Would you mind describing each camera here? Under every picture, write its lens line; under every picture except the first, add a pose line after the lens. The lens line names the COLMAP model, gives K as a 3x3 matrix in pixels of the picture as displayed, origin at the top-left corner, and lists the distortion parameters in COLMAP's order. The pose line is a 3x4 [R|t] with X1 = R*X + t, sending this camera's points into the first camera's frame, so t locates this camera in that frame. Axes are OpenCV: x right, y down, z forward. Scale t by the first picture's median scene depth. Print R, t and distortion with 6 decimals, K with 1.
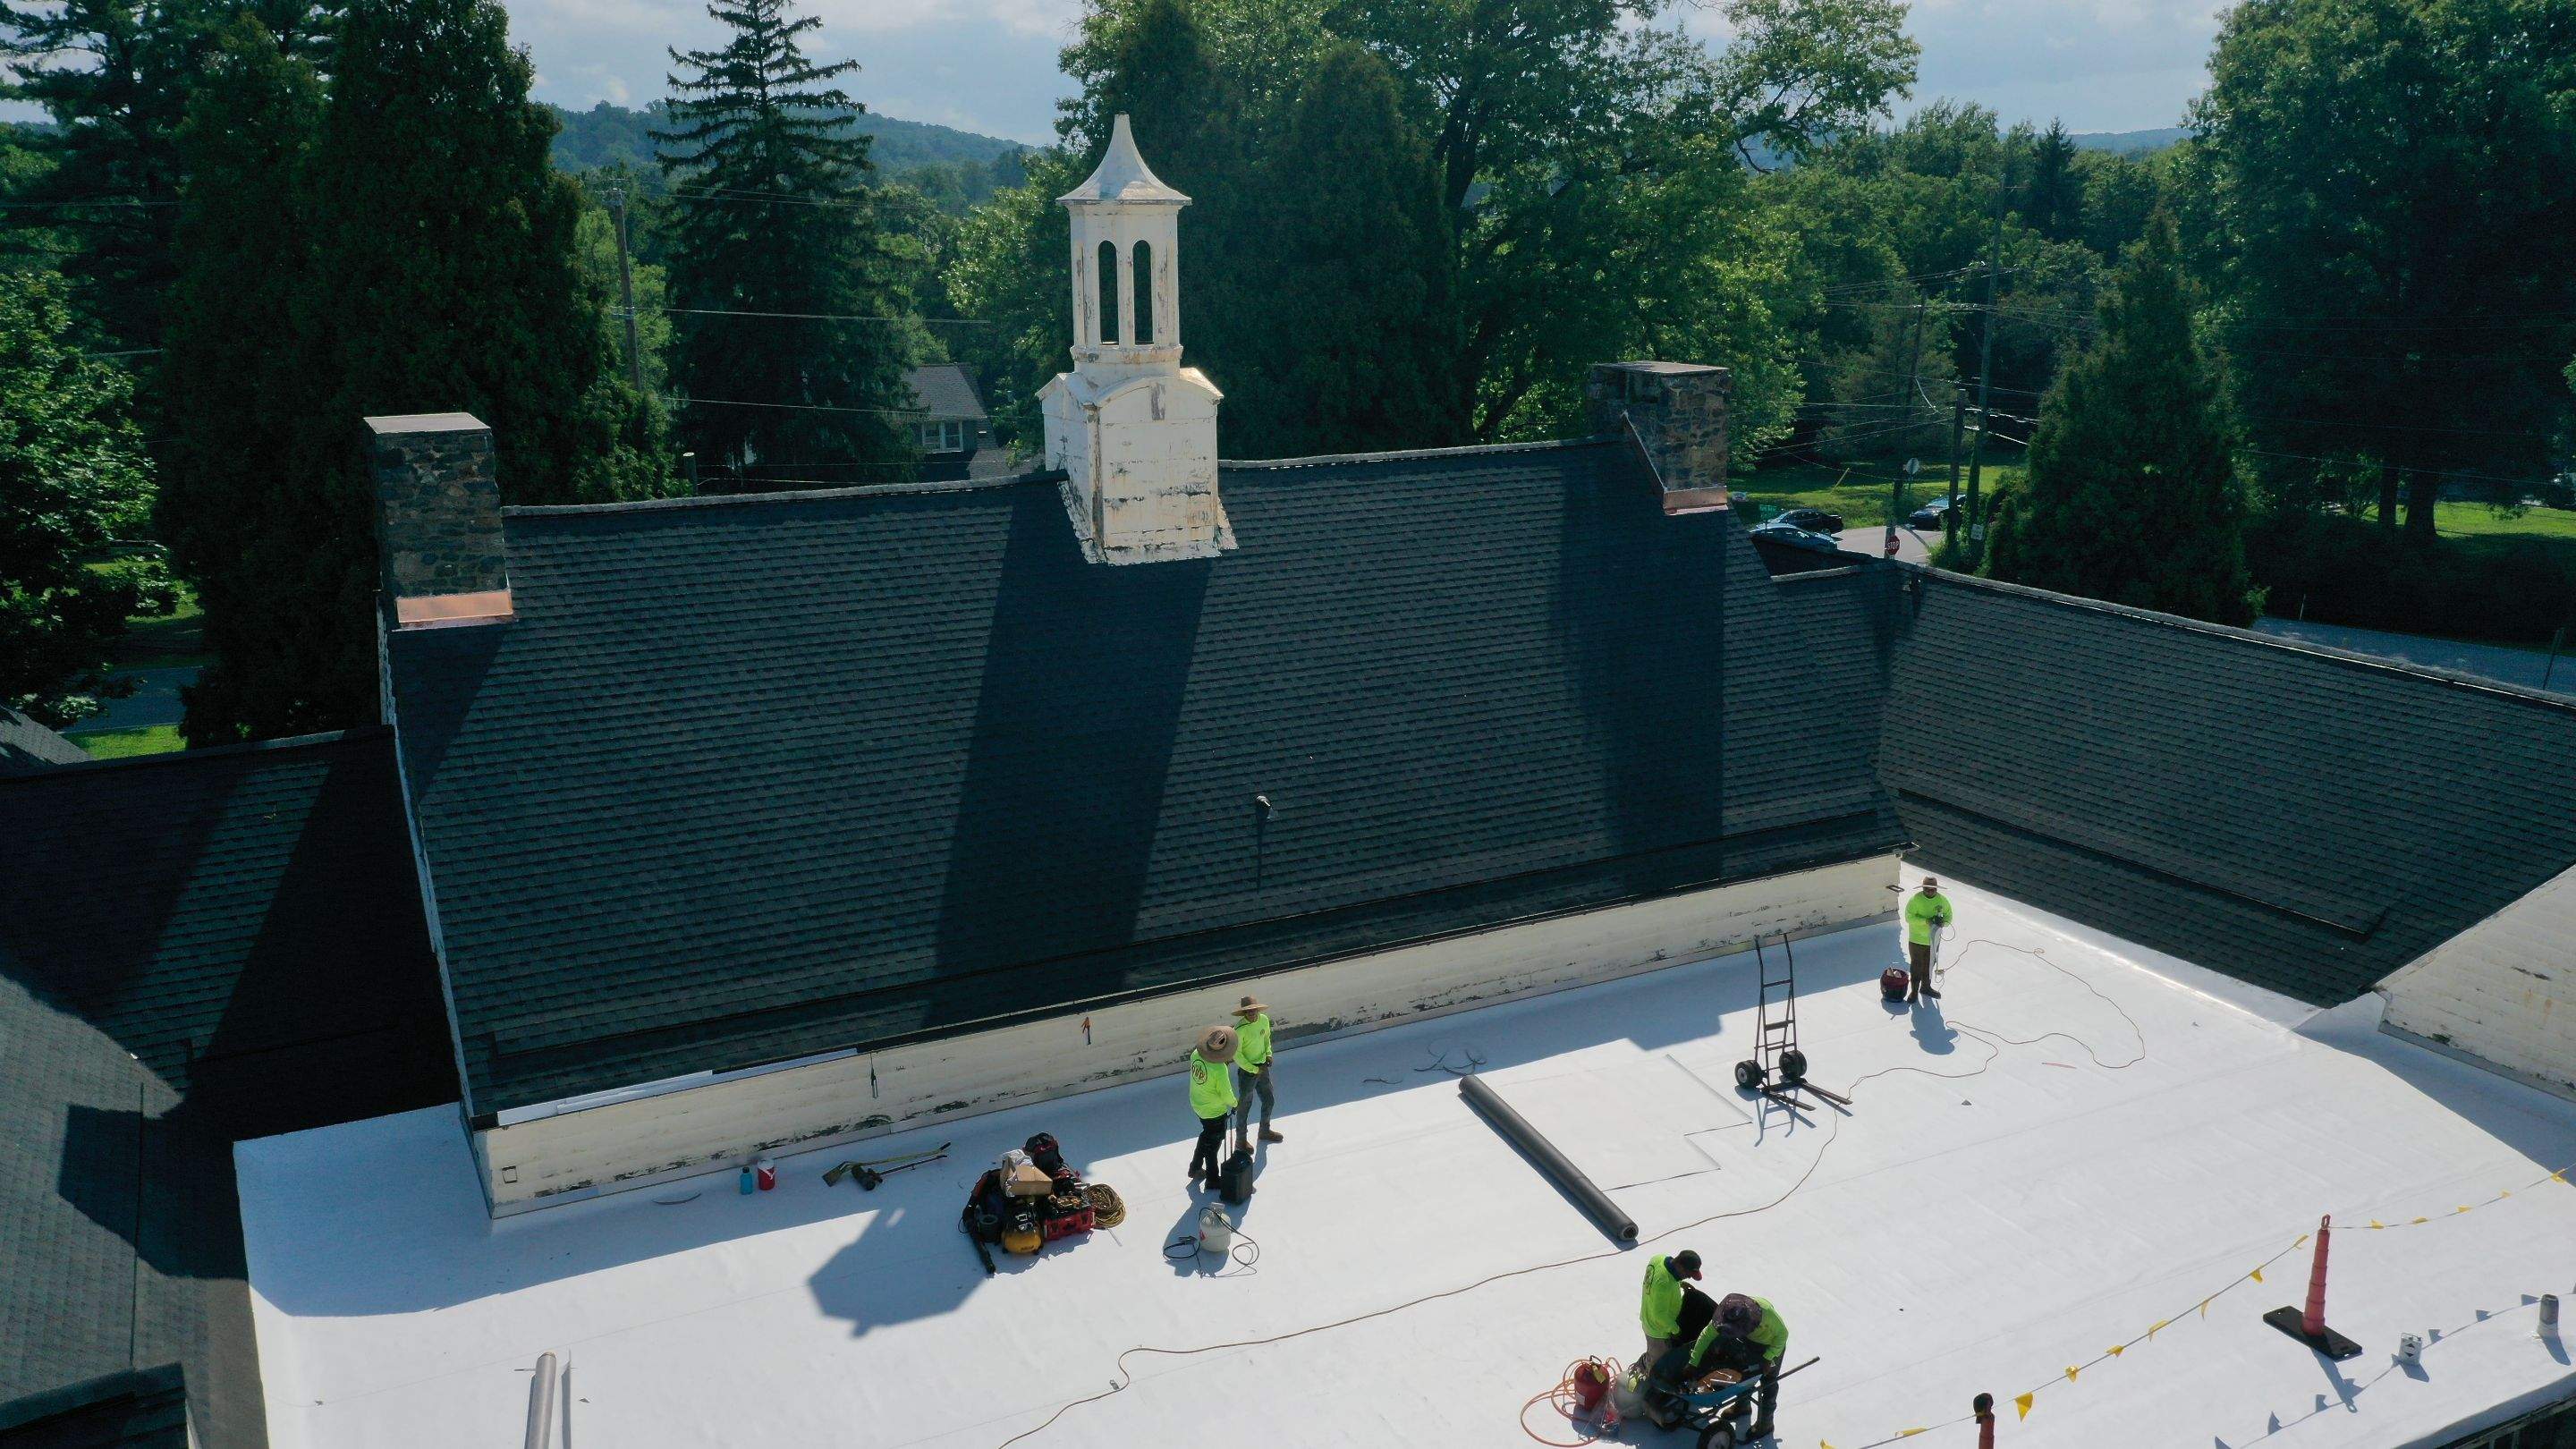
lens RADIAL K [[2052.5, 0, 1288.0], [0, 2052.5, 724.5], [0, 0, 1]] dist [0.017270, -0.002533]
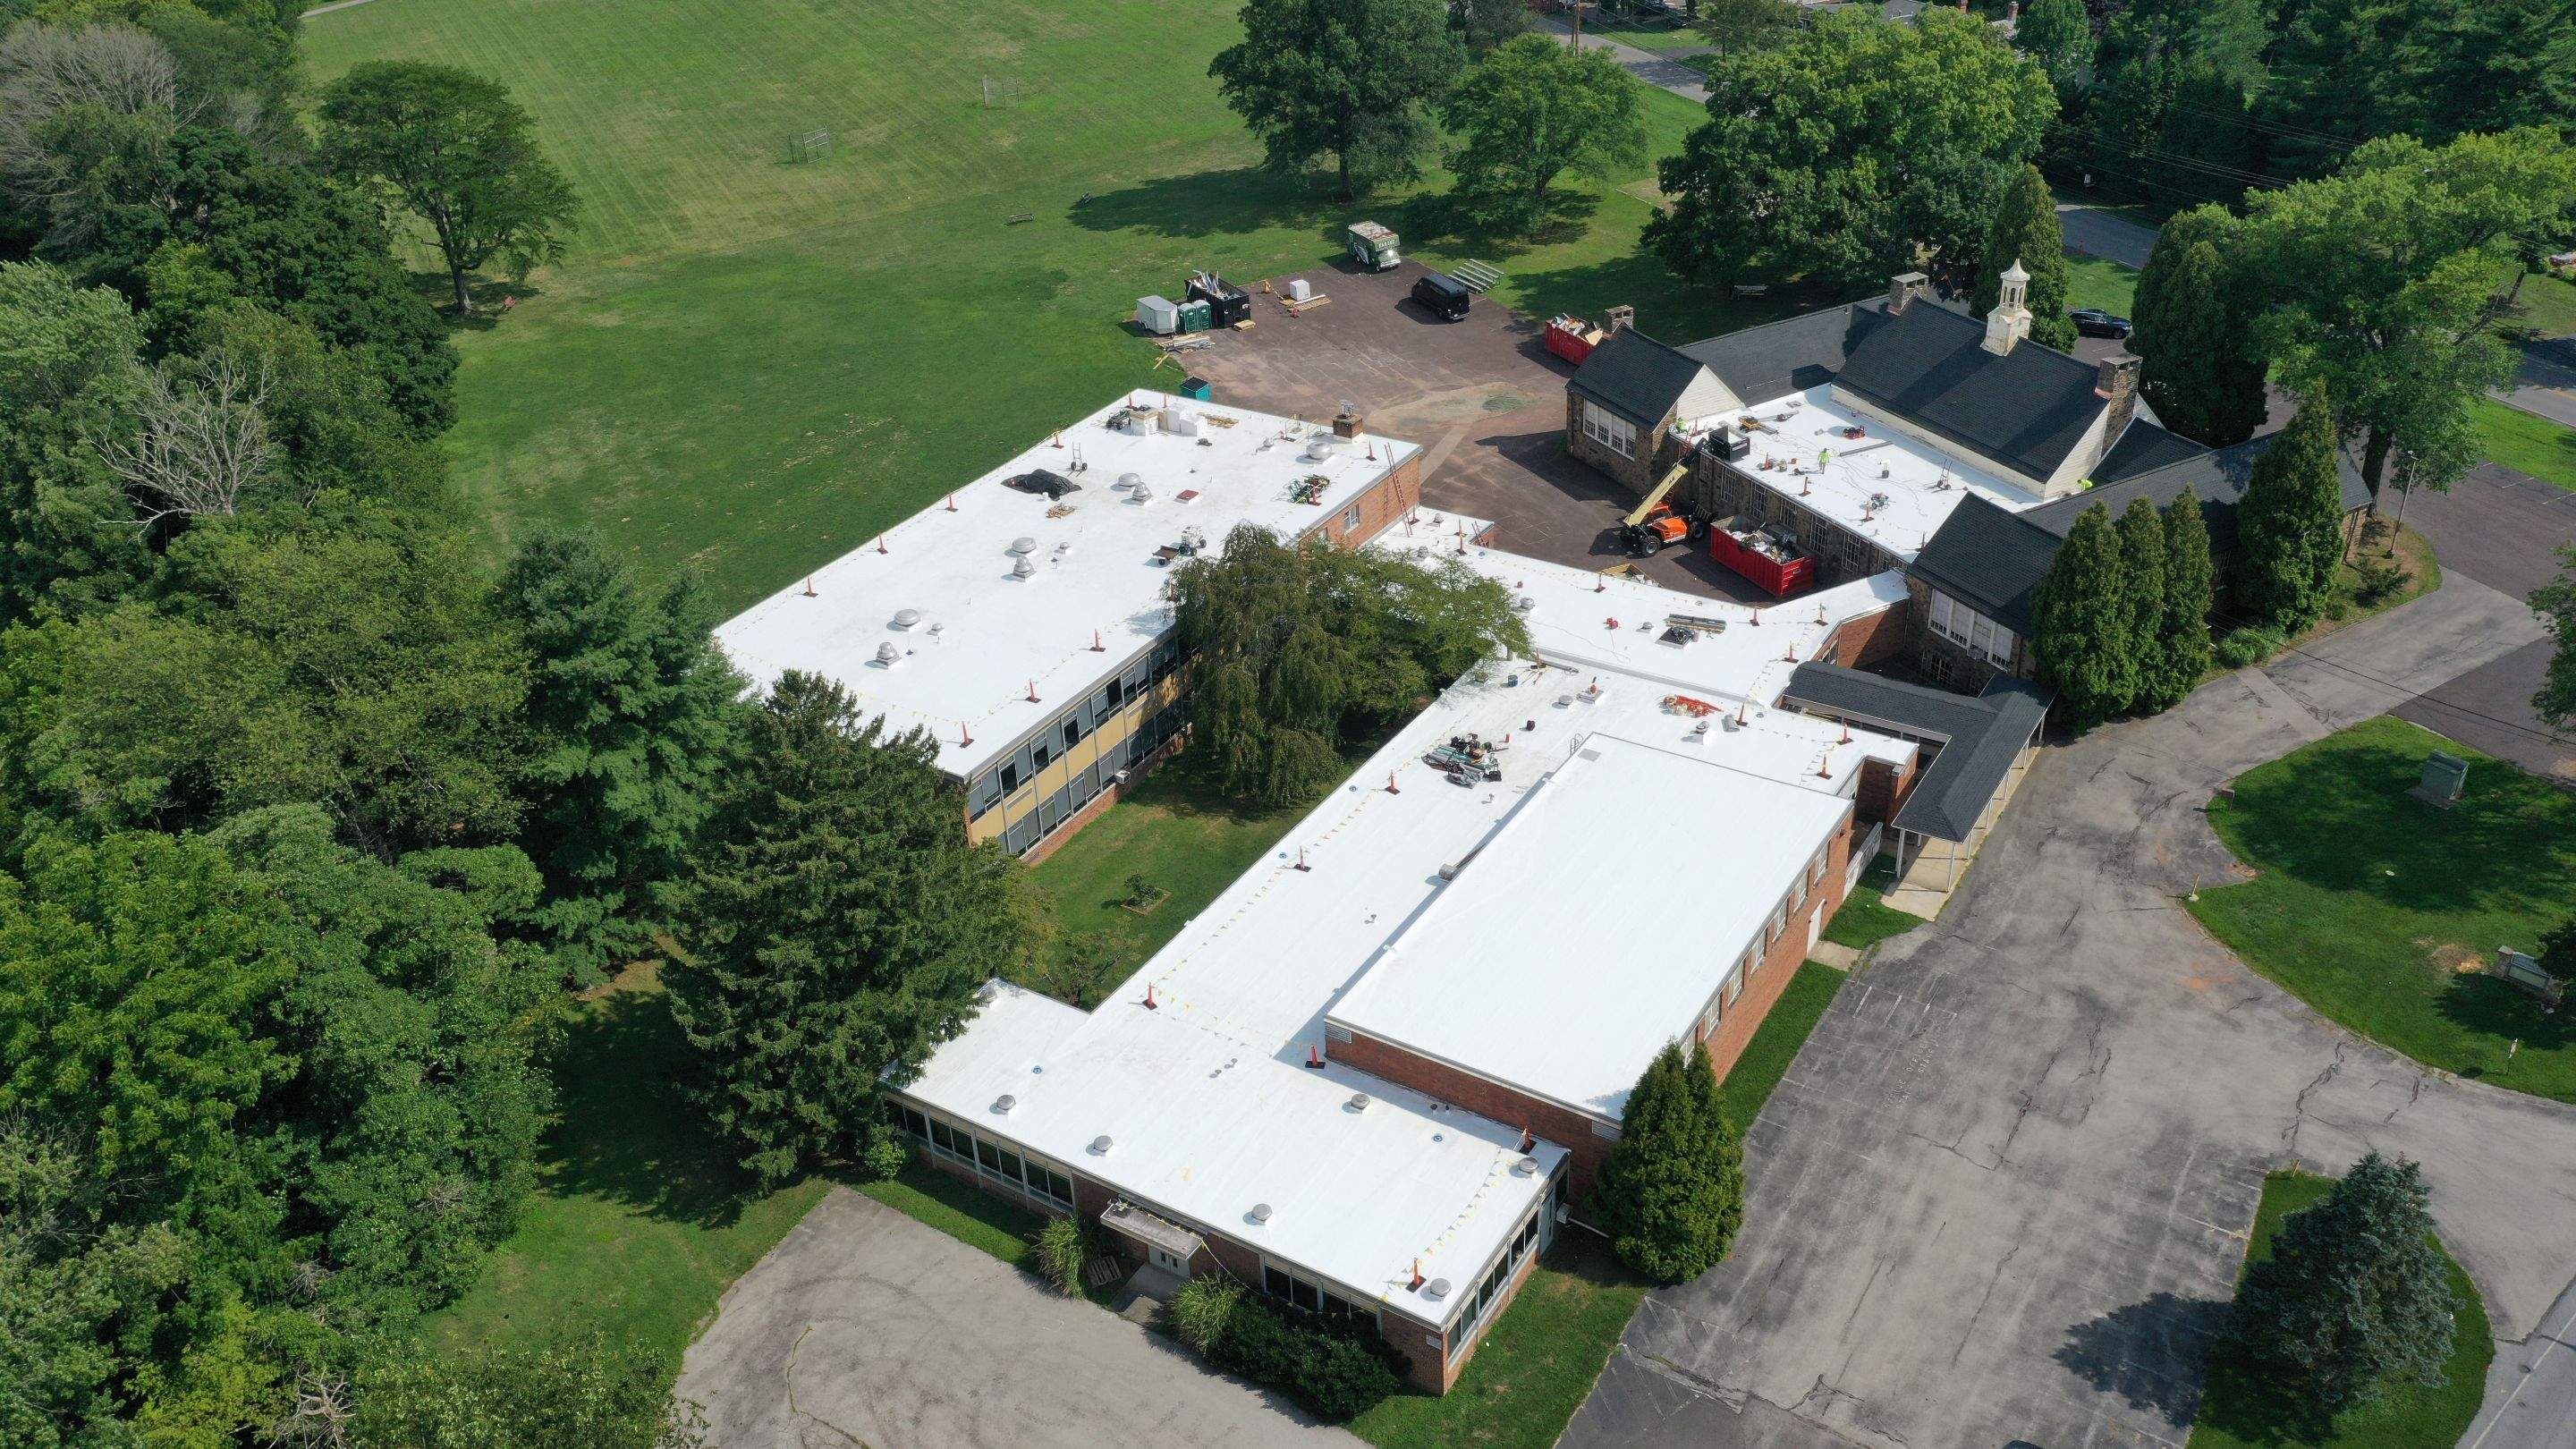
lens RADIAL K [[2051.5, 0, 1288.0], [0, 2051.5, 724.5], [0, 0, 1]] dist [0.024809, -0.006455]
pose [[-0.003245, 0.515899, -0.856643, 4.675813], [-0.198166, 0.839327, 0.506222, -1.514119], [0.980163, 0.171401, 0.099510, -0.945962]]
